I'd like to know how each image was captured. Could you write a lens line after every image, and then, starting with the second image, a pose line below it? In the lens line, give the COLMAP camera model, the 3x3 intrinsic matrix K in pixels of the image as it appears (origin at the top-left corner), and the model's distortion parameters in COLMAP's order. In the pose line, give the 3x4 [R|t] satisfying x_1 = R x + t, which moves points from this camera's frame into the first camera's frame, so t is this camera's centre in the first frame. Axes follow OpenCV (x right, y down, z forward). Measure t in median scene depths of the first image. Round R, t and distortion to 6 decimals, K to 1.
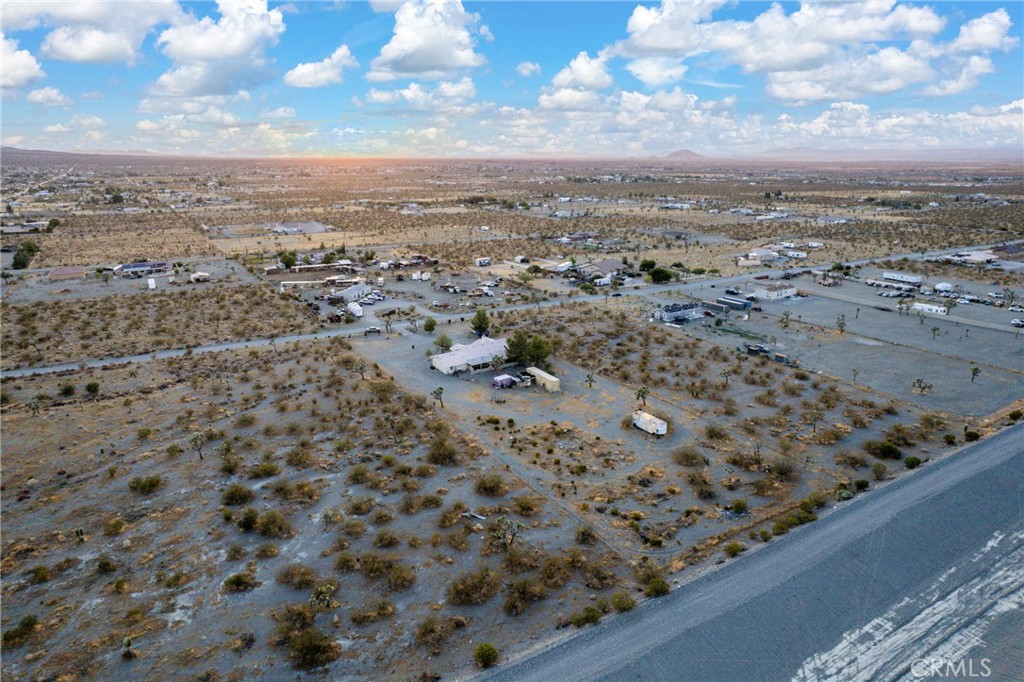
lens RADIAL K [[652.7, 0, 518.3], [0, 652.7, 340.9], [0, 0, 1]] dist [-0.023648, 0.002116]
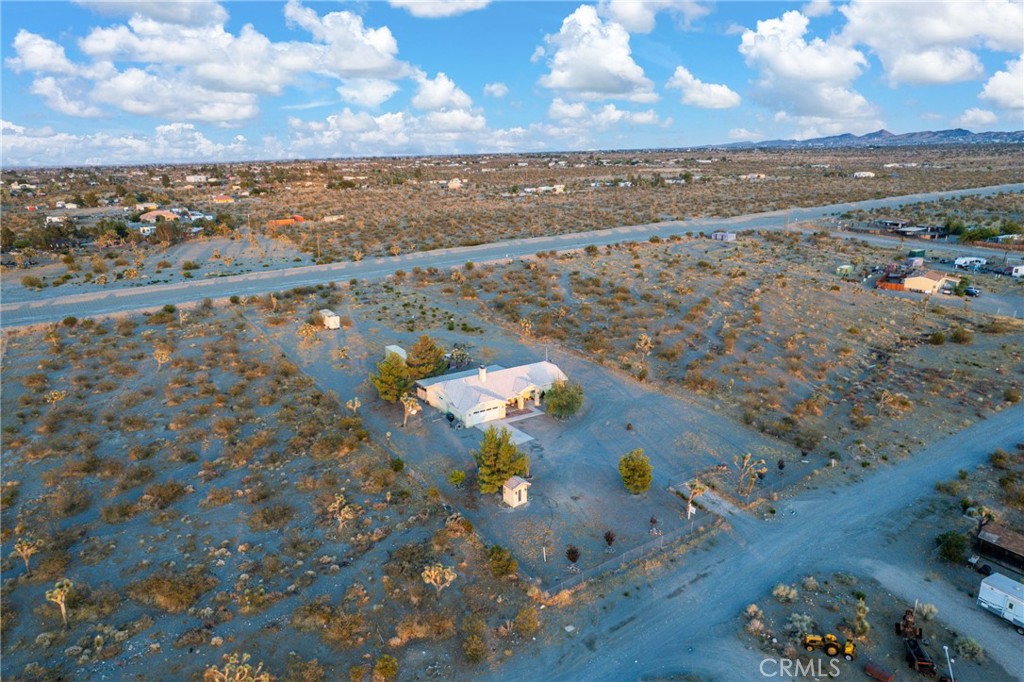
lens RADIAL K [[677.3, 0, 512.0], [0, 677.3, 341.0], [0, 0, 1]] dist [-0.033549, 0.000360]
pose [[-0.999656, 0.015696, -0.021013, -0.092876], [0.002200, 0.848531, 0.529142, -0.469557], [0.026135, 0.528913, -0.848273, 2.064353]]
